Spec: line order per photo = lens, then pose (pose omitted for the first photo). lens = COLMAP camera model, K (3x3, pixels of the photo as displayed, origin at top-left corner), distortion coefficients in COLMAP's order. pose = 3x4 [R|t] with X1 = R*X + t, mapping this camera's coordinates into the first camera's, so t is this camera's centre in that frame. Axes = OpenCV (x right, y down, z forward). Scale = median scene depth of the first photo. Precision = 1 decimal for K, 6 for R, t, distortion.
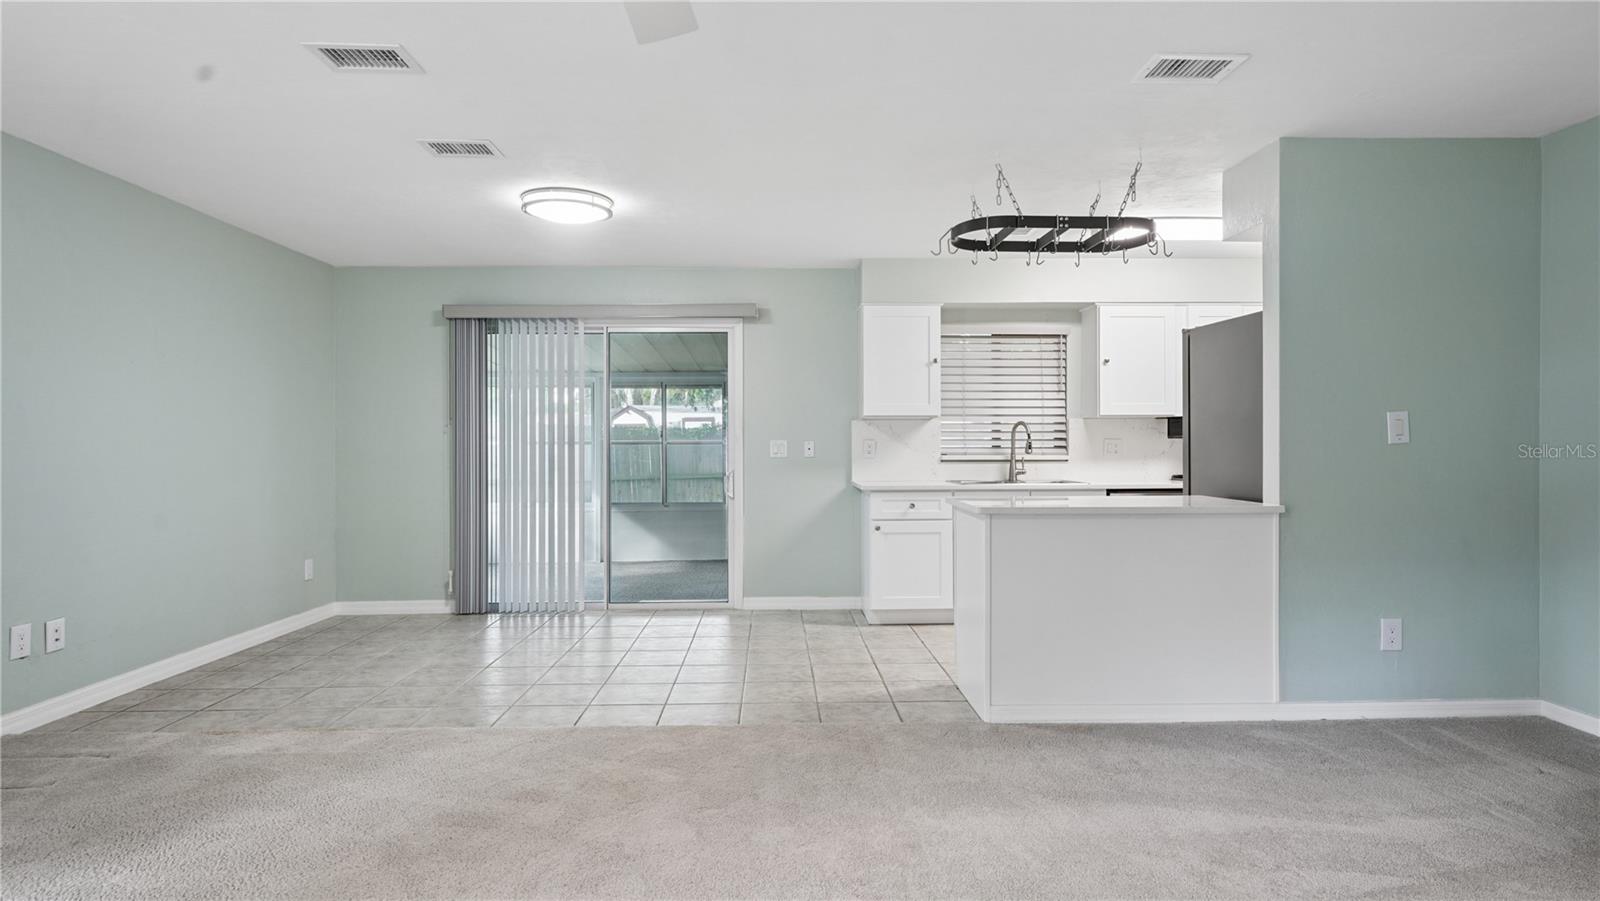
lens RADIAL K [[849.5, 0, 798.2], [0, 849.5, 444.8], [0, 0, 1]] dist [0.001651, 0.000431]
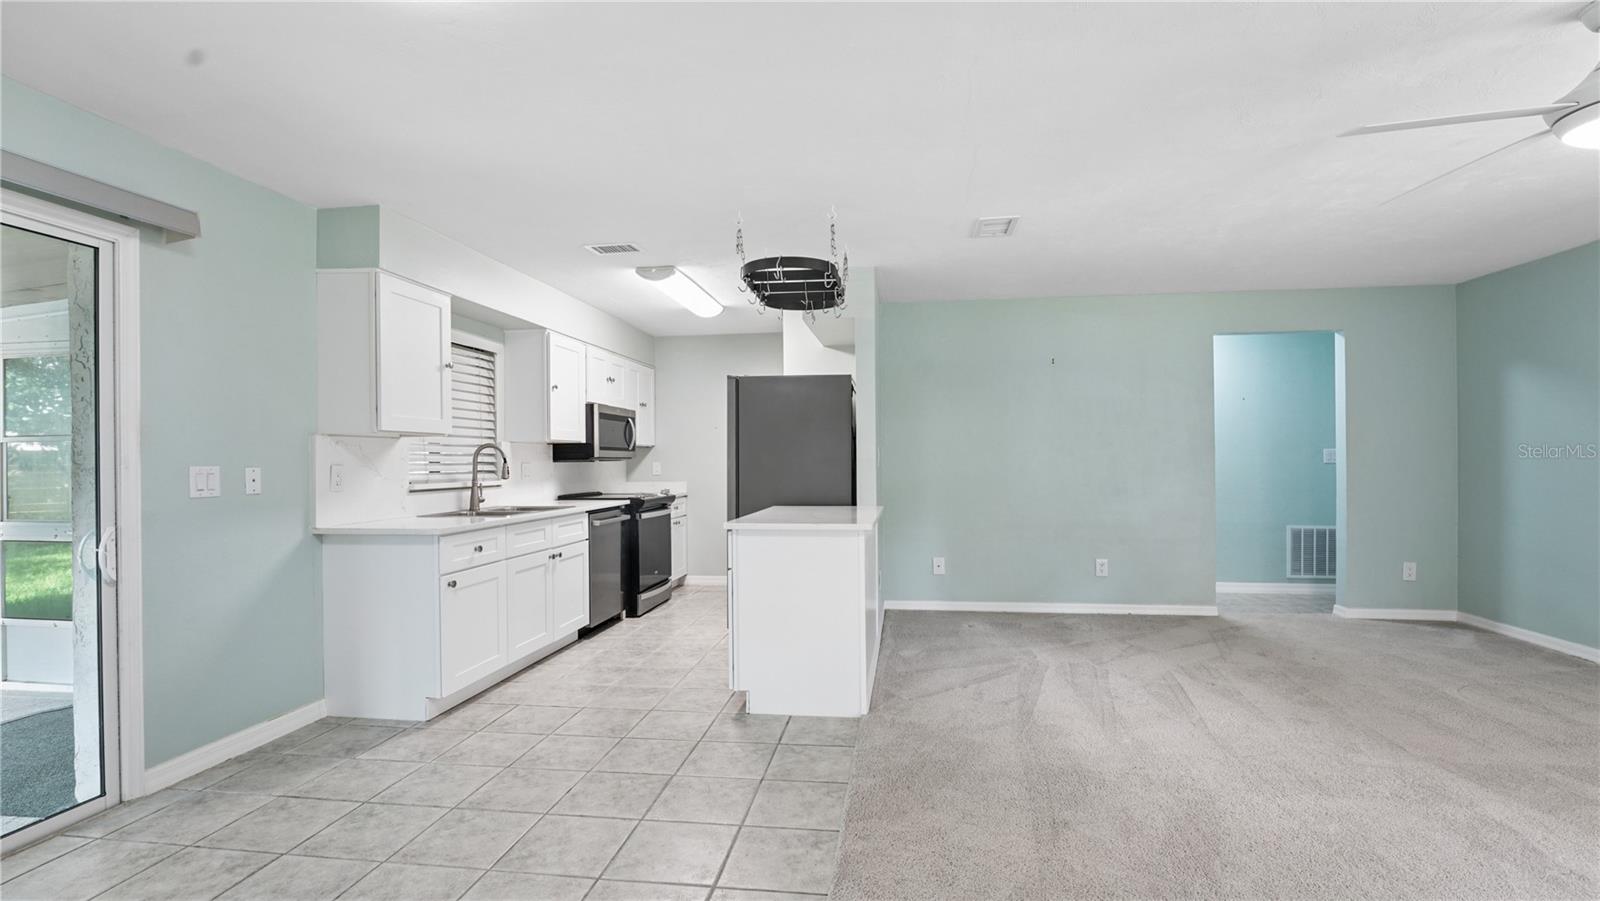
lens RADIAL K [[707.1, 0, 806.6], [0, 707.1, 460.4], [0, 0, 1]] dist [-0.018650, -0.000761]
pose [[0.156977, 0.001510, 0.987601, -0.426543], [0.006311, 0.999977, -0.002532, -0.005588], [-0.987582, 0.006630, 0.156964, 0.551591]]
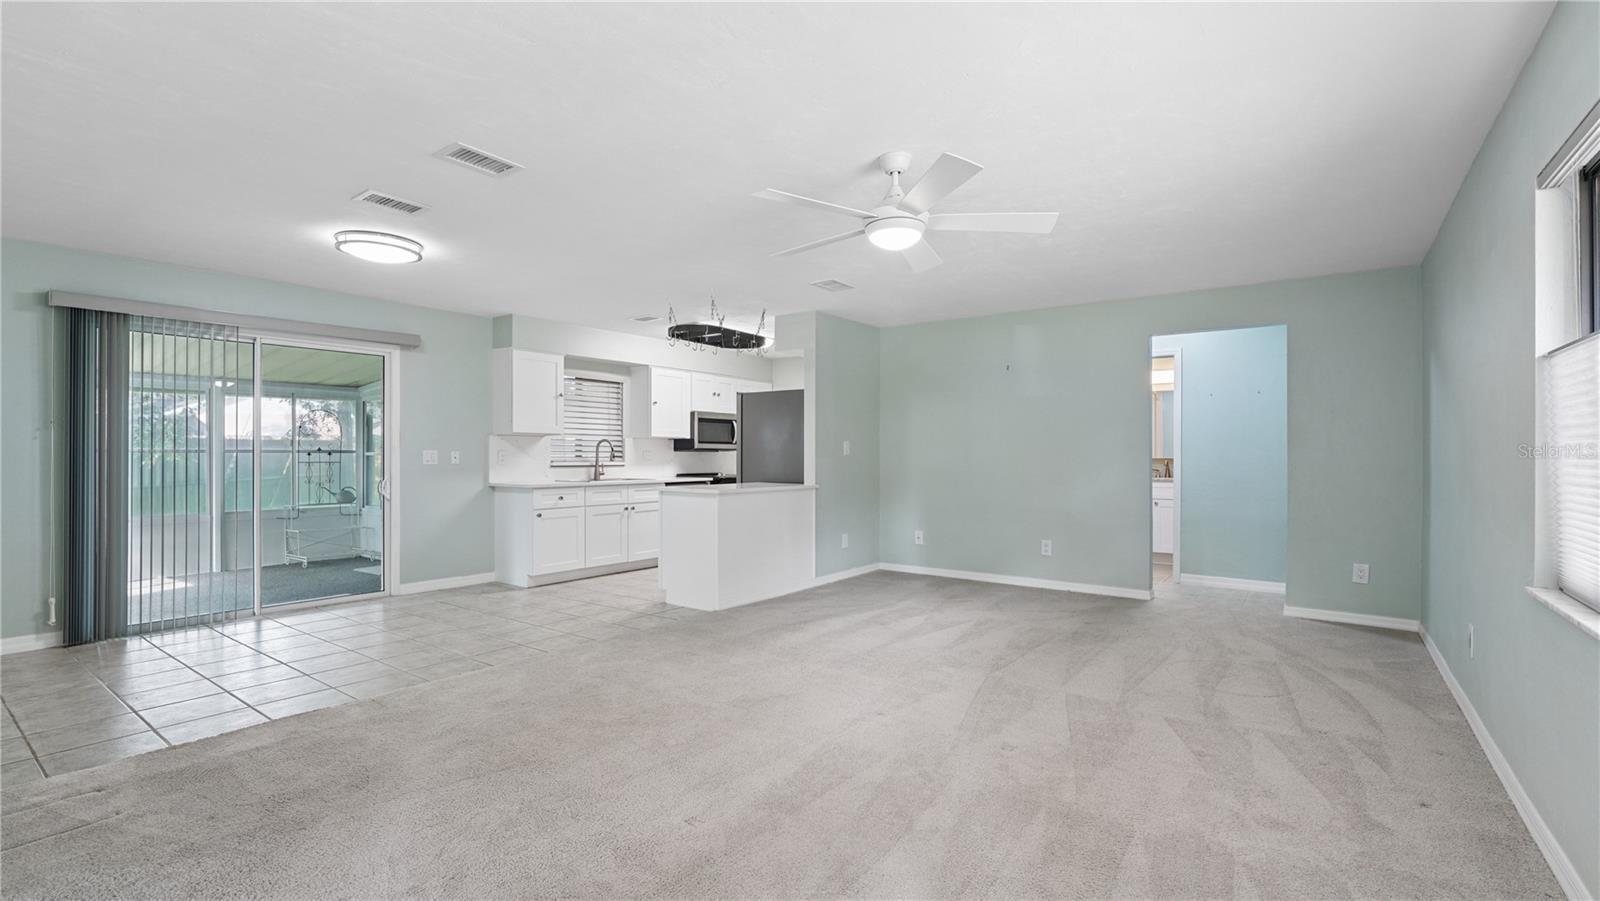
lens RADIAL K [[707.1, 0, 804.7], [0, 707.1, 452.8], [0, 0, 1]] dist [-0.018650, -0.000761]
pose [[0.614742, 0.007317, 0.788694, -0.497188], [-0.004281, 0.999973, -0.005941, 0.001962], [-0.788716, 0.000276, 0.614757, -0.032907]]
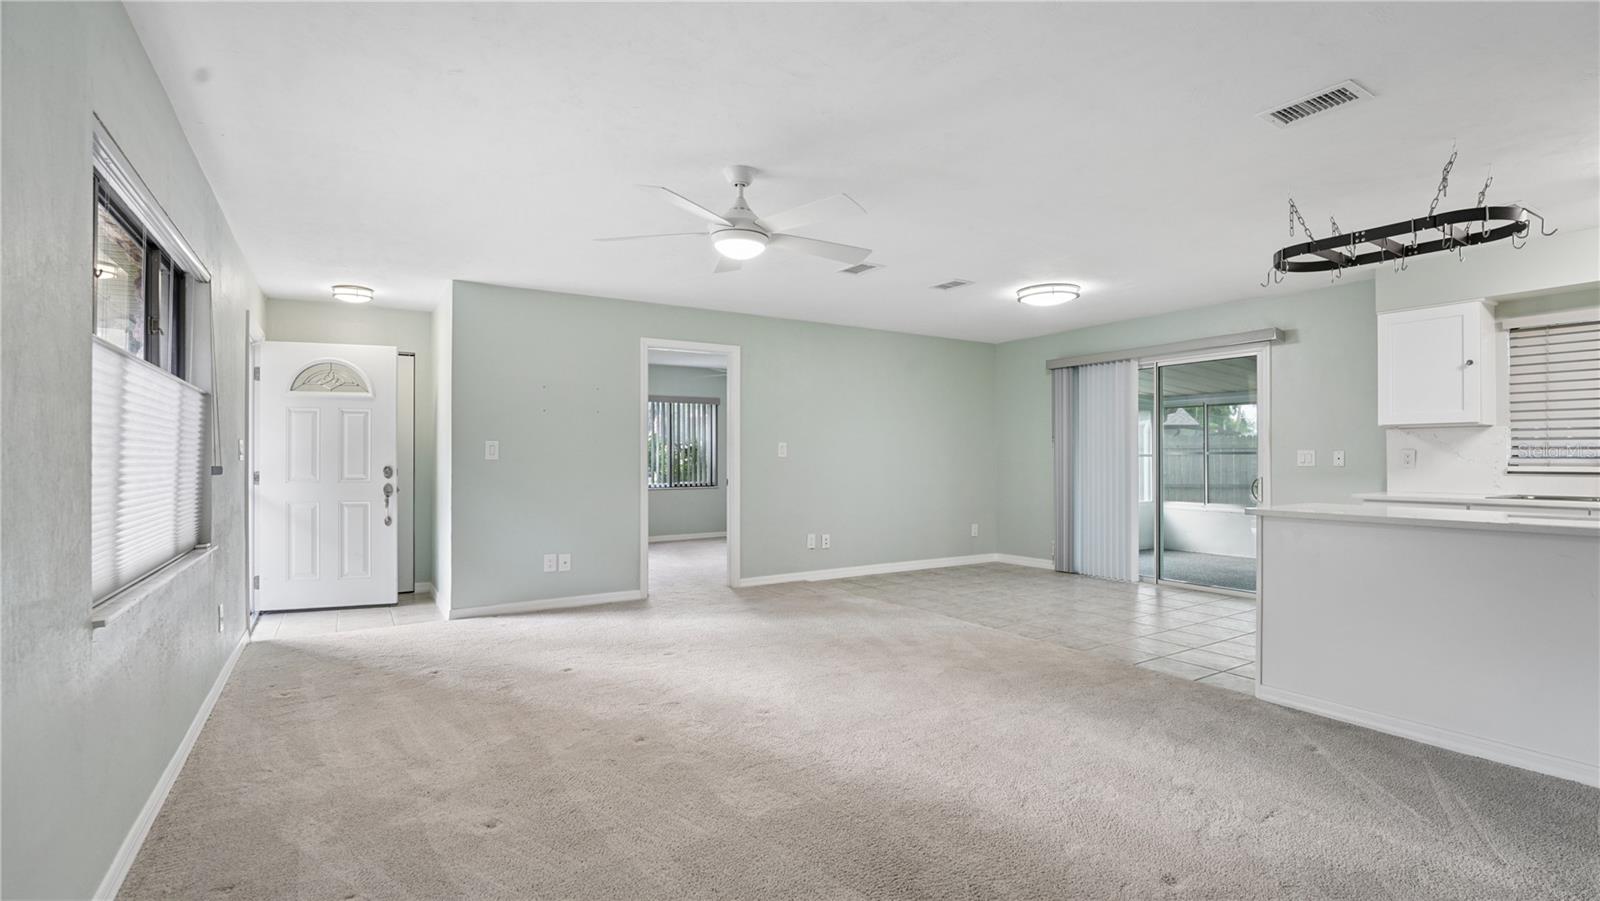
lens RADIAL K [[714.8, 0, 798.7], [0, 714.8, 454.9], [0, 0, 1]] dist [-0.023319, 0.000686]
pose [[0.510836, -0.002289, -0.859675, 0.429209], [0.003252, 0.999994, -0.000731, -0.000766], [0.859672, -0.002422, 0.510840, -0.008510]]
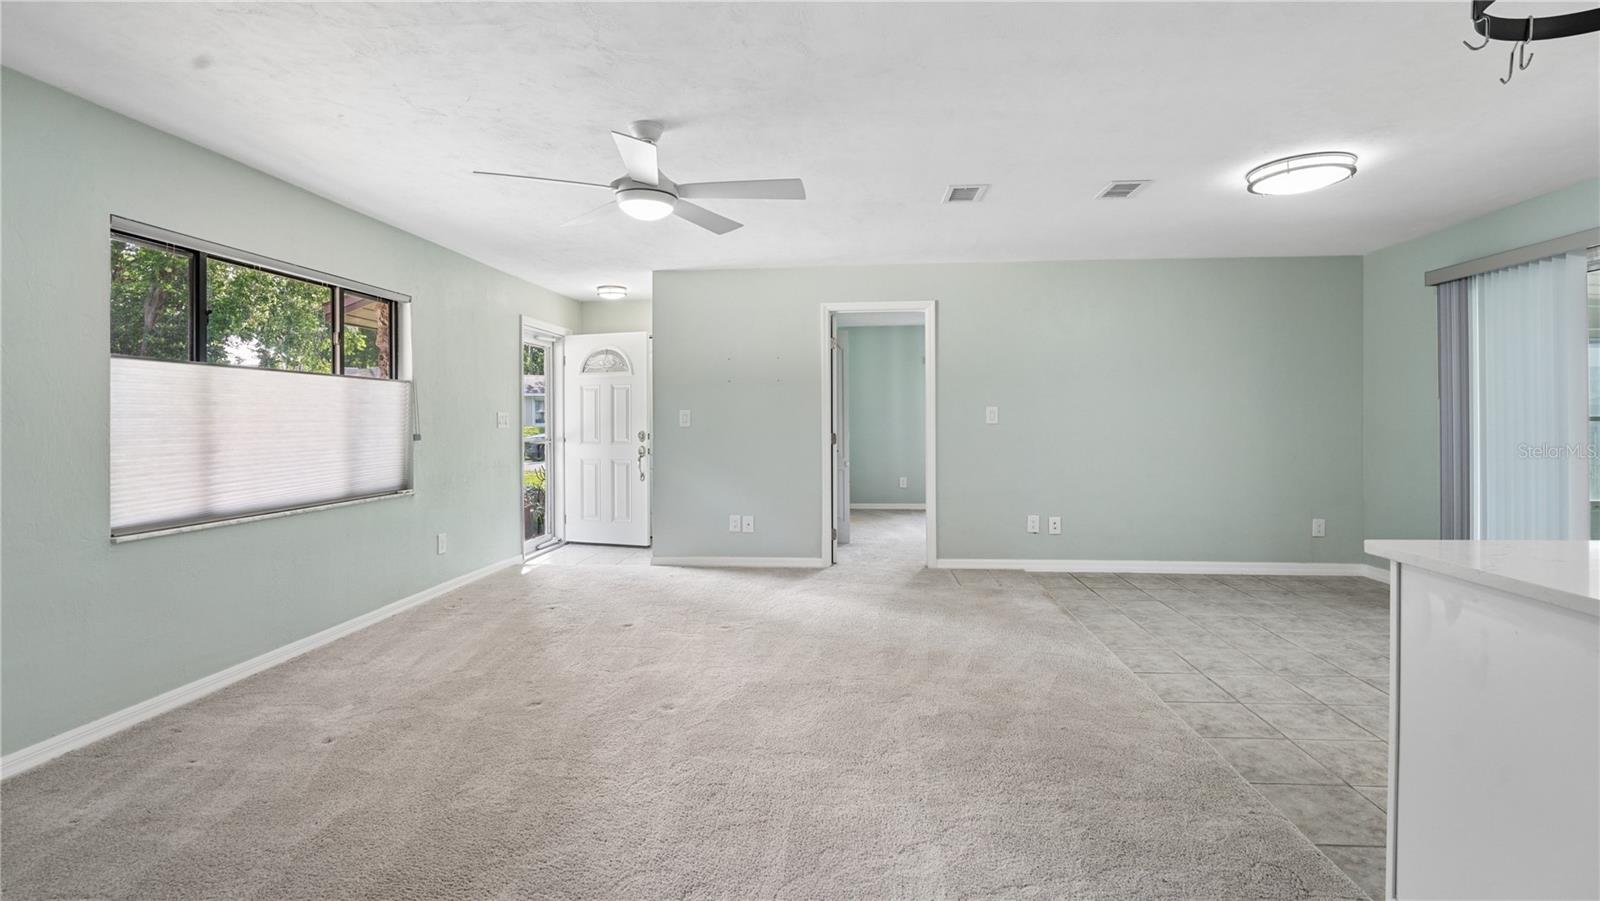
lens RADIAL K [[707.1, 0, 806.7], [0, 707.1, 401.7], [0, 0, 1]] dist [-0.018650, -0.000761]
pose [[-0.114860, -0.020450, -0.993171, 0.433881], [0.008499, 0.999731, -0.021568, -0.008992], [0.993345, -0.010918, -0.114656, 0.398558]]
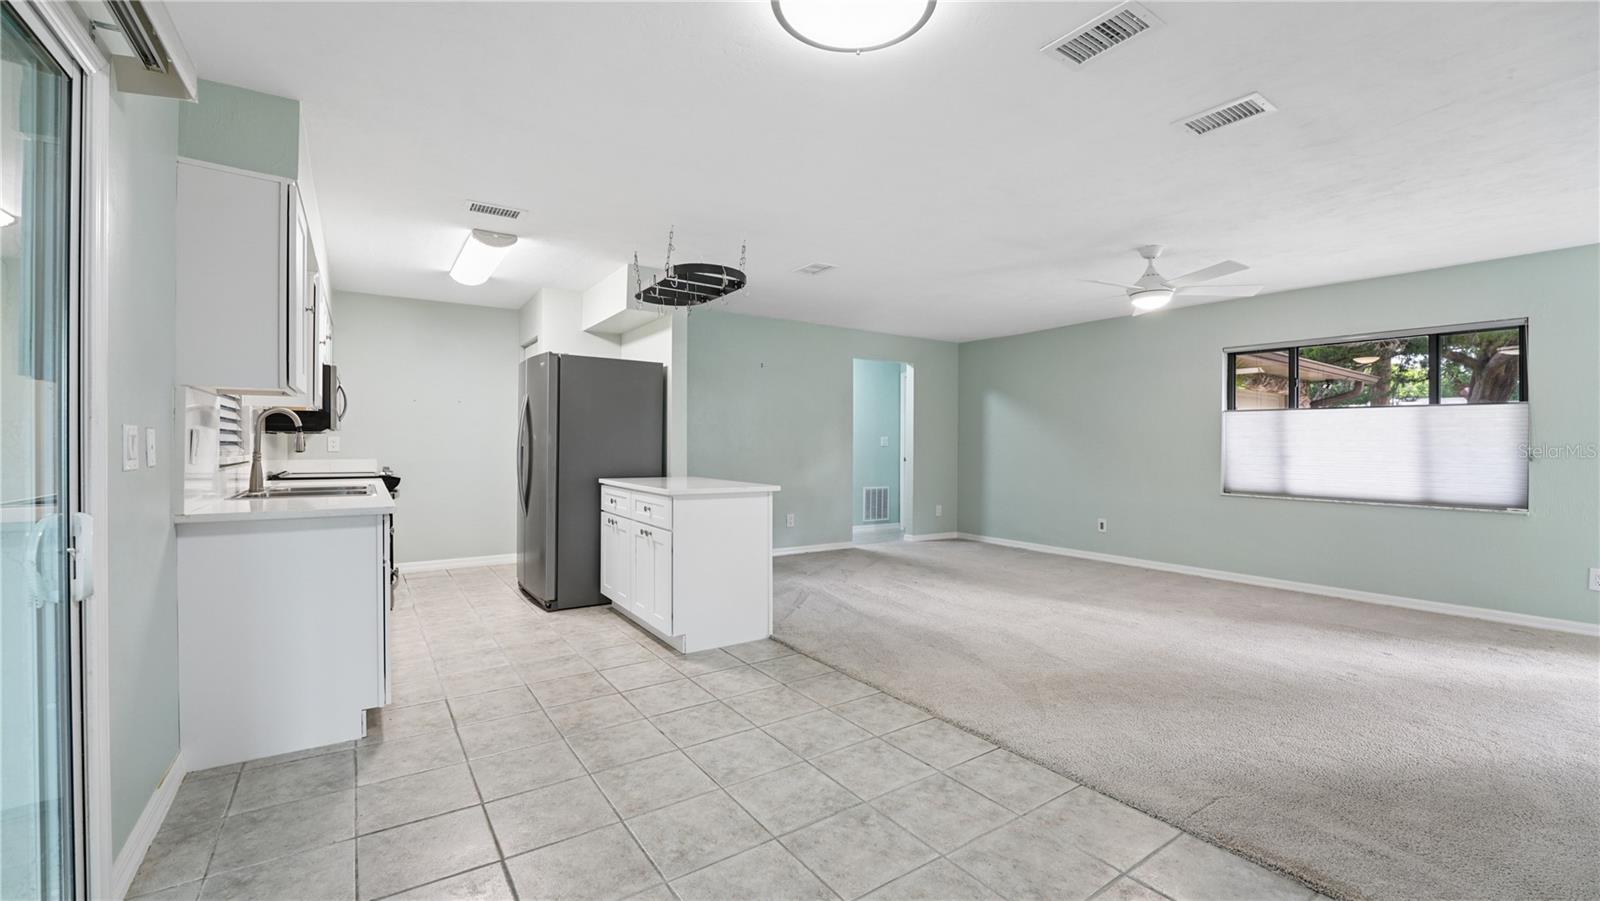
lens RADIAL K [[649.3, 0, 810.7], [0, 649.3, 443.7], [0, 0, 1]] dist [-0.024395, 0.000349]
pose [[-0.547220, 0.000123, 0.836989, -0.440117], [-0.006096, 0.999973, -0.004132, 0.002856], [-0.836967, -0.007363, -0.547205, 0.922304]]
